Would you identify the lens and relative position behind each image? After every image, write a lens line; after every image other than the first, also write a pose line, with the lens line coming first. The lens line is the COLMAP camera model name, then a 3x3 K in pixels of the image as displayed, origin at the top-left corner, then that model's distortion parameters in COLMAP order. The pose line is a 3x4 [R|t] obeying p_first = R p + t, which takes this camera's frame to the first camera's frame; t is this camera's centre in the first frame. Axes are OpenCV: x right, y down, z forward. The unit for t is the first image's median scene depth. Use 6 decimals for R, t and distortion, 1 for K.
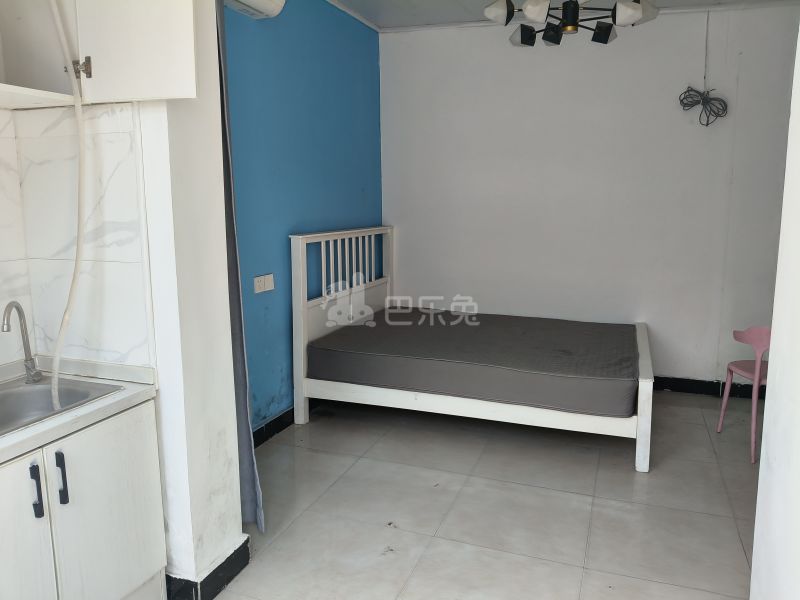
lens RADIAL K [[614.3, 0, 407.9], [0, 614.3, 291.0], [0, 0, 1]] dist [-0.000075, -0.041771]
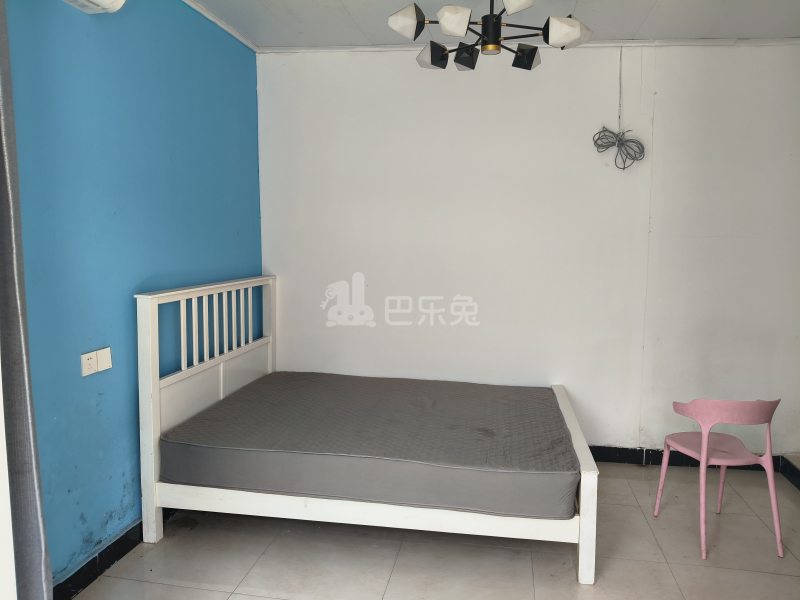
lens RADIAL K [[614.3, 0, 406.2], [0, 614.3, 296.4], [0, 0, 1]] dist [-0.000075, -0.041771]
pose [[0.982802, -0.006710, 0.184539, -0.003191], [0.016048, 0.998662, -0.049156, -0.050824], [-0.183962, 0.051272, 0.981595, 0.212684]]
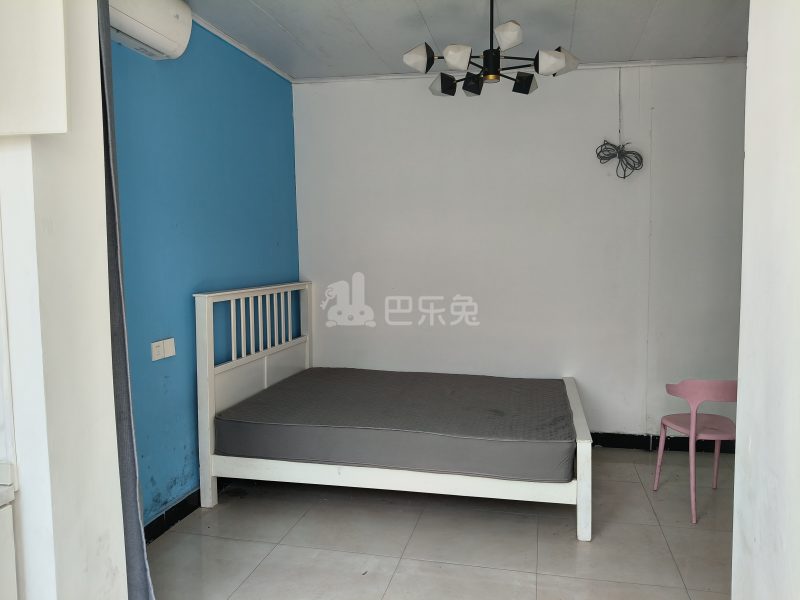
lens RADIAL K [[614.3, 0, 404.5], [0, 614.3, 296.3], [0, 0, 1]] dist [-0.000075, -0.041771]
pose [[0.991731, -0.017255, 0.127169, -0.001428], [0.027301, 0.996604, -0.077684, -0.010432], [-0.125397, 0.080514, 0.988834, 0.079827]]
